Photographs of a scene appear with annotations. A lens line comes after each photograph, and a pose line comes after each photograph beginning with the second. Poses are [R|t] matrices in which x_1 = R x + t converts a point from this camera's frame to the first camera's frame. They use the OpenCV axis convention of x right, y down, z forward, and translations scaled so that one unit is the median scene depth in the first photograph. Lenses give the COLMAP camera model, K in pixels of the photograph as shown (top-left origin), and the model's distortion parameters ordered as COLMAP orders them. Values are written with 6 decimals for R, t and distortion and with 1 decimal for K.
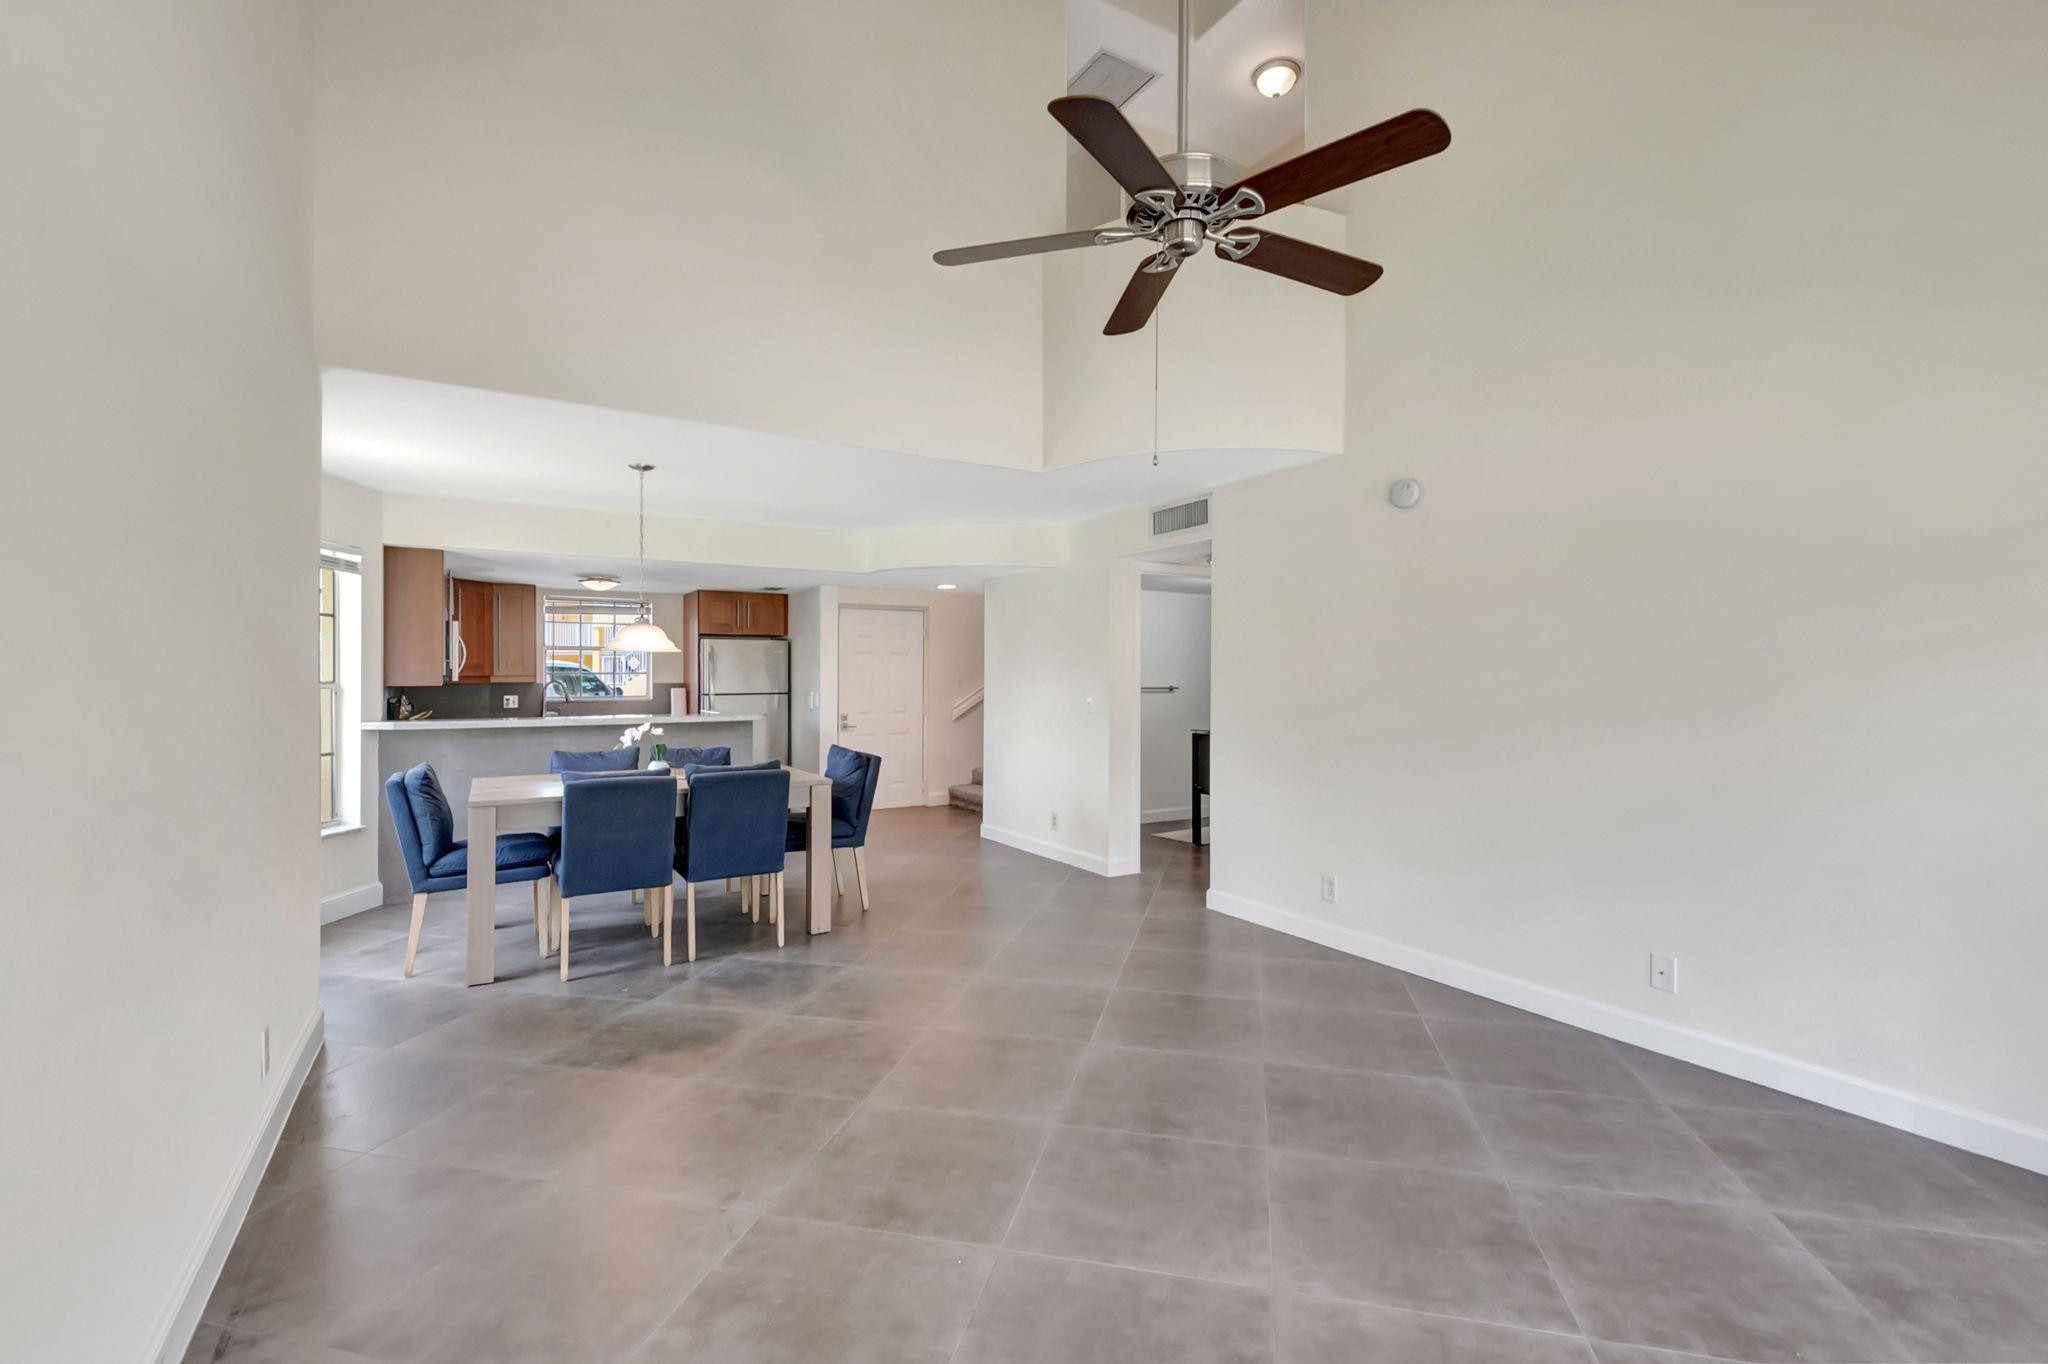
lens RADIAL K [[937.8, 0, 1026.8], [0, 937.8, 673.8], [0, 0, 1]] dist [-0.000279, -0.000515]
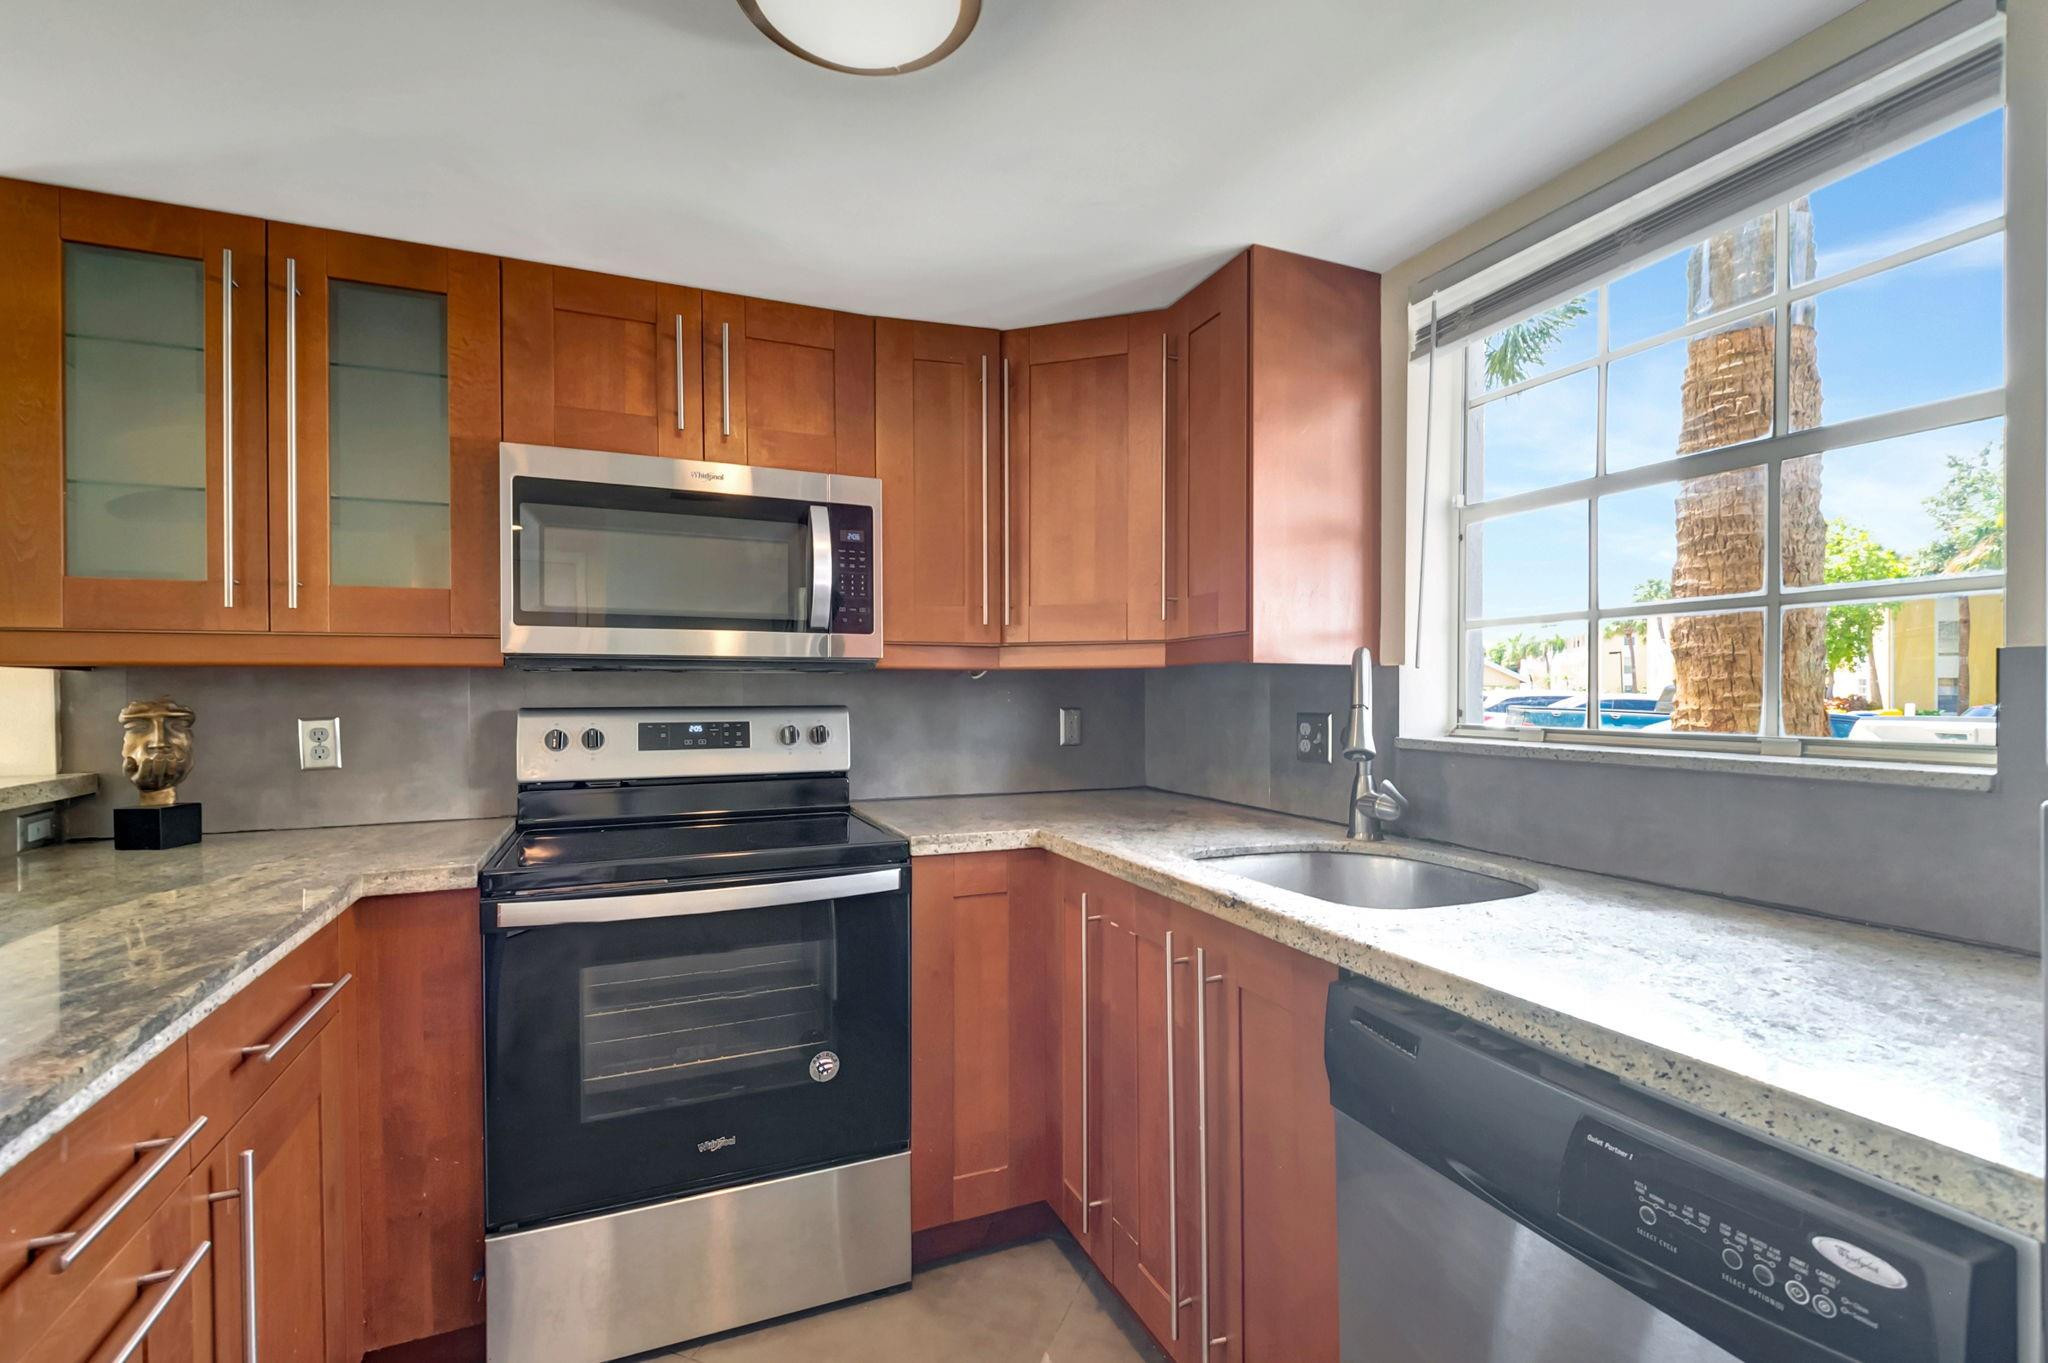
lens RADIAL K [[900.1, 0, 1027.1], [0, 900.1, 678.3], [0, 0, 1]] dist [0.017805, -0.016541]
pose [[-0.137097, -0.007501, -0.990529, -0.508606], [0.007079, 0.999938, -0.008552, 0.025344], [0.990532, -0.008184, -0.137036, 1.692631]]
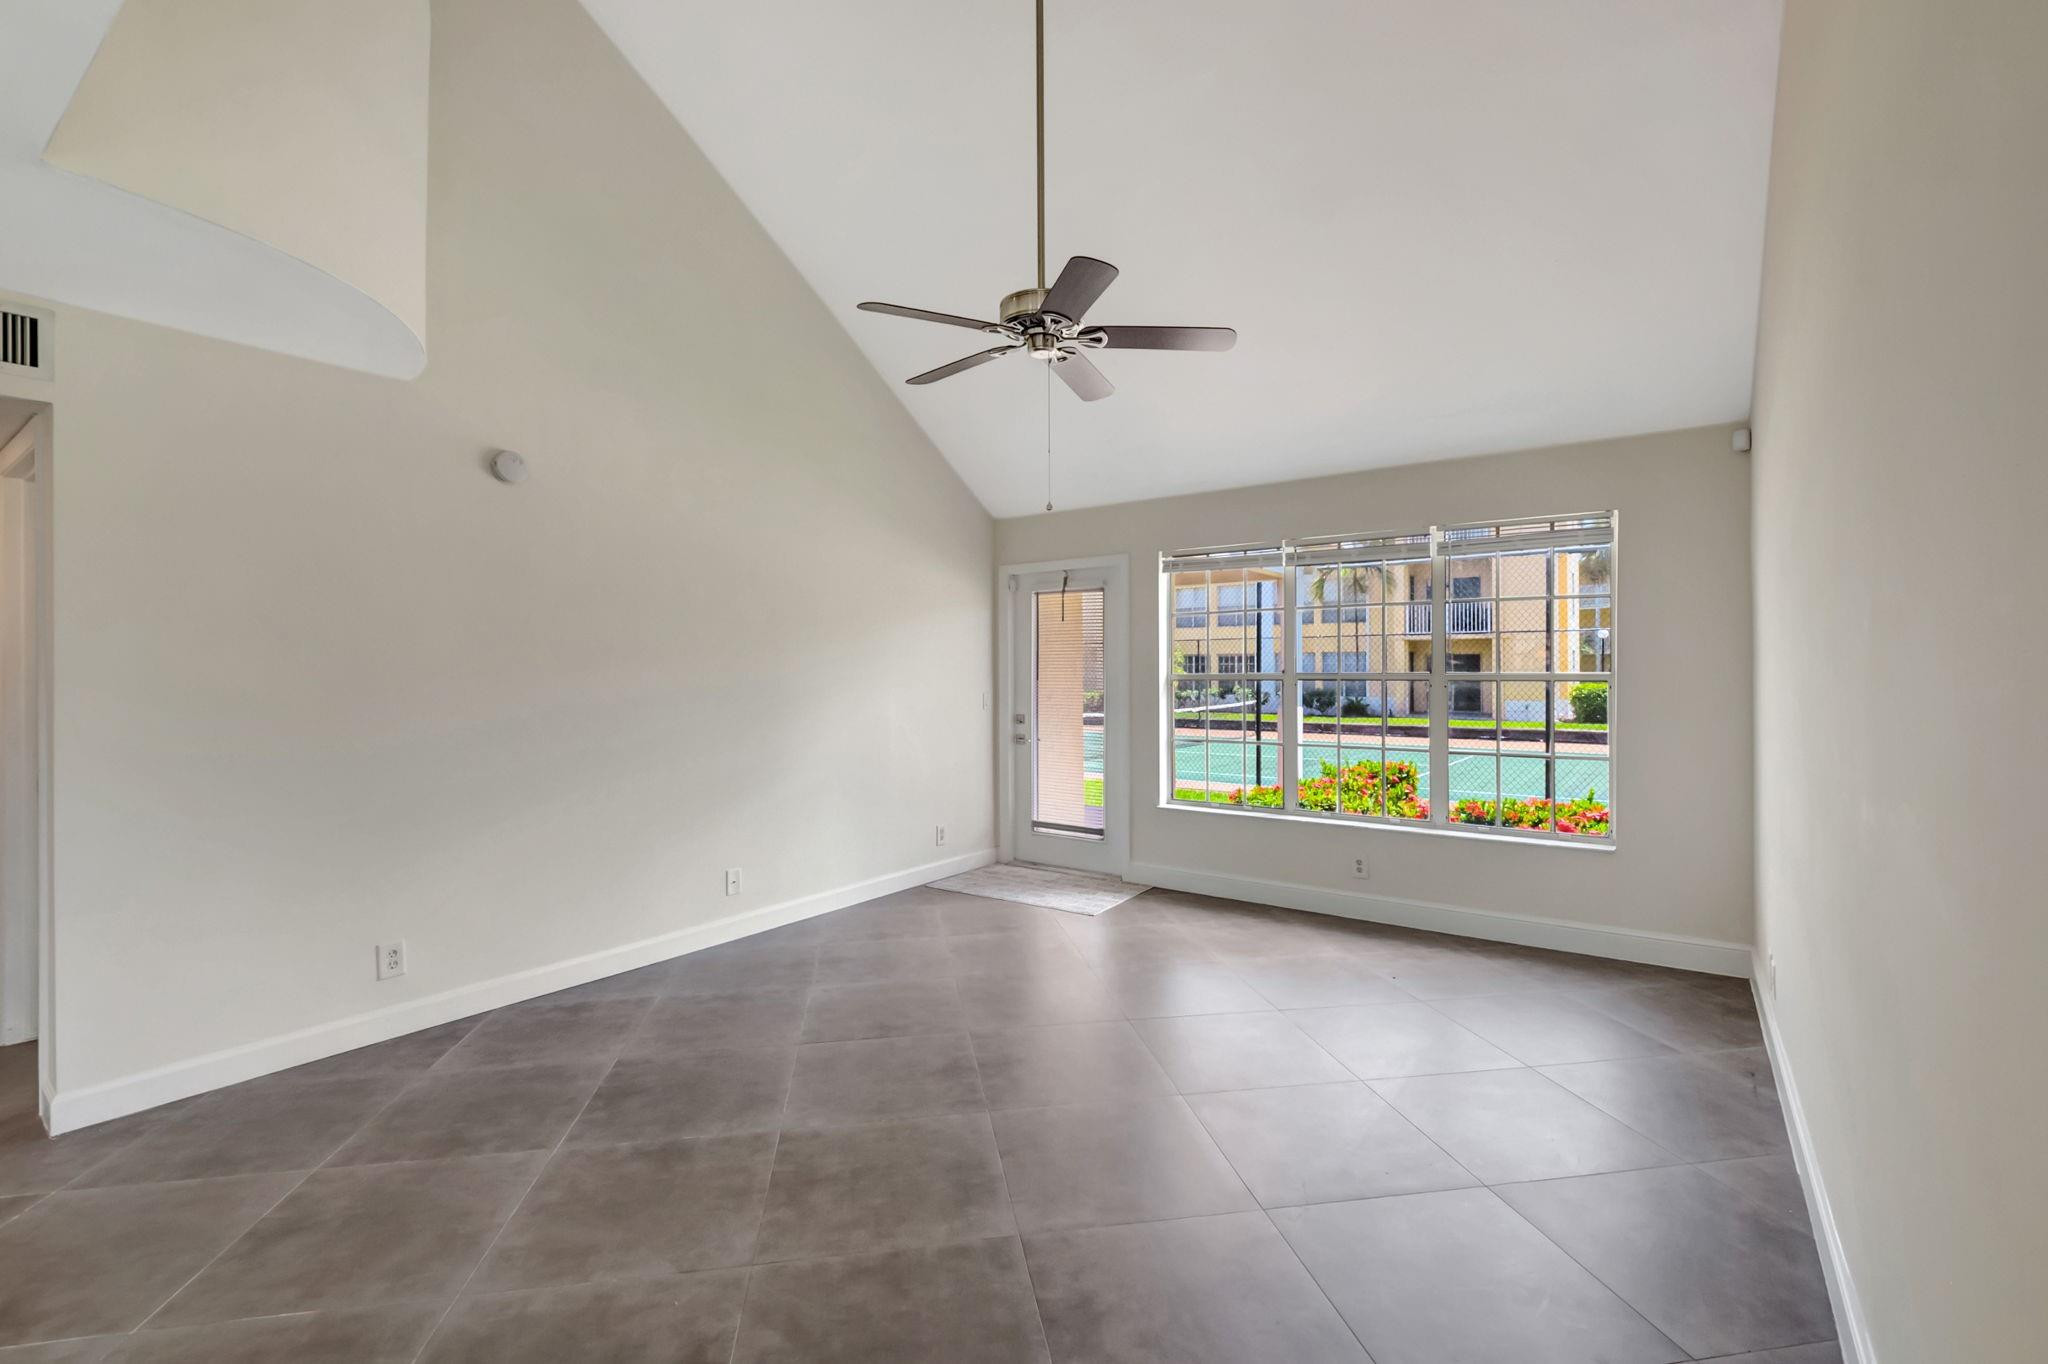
lens RADIAL K [[904.7, 0, 1025.4], [0, 904.7, 663.8], [0, 0, 1]] dist [0.020047, -0.000320]
pose [[-0.392751, 0.007855, 0.919611, -0.547844], [0.003545, 0.999969, -0.007027, 0.001485], [-0.919638, 0.000500, -0.392767, 0.825587]]
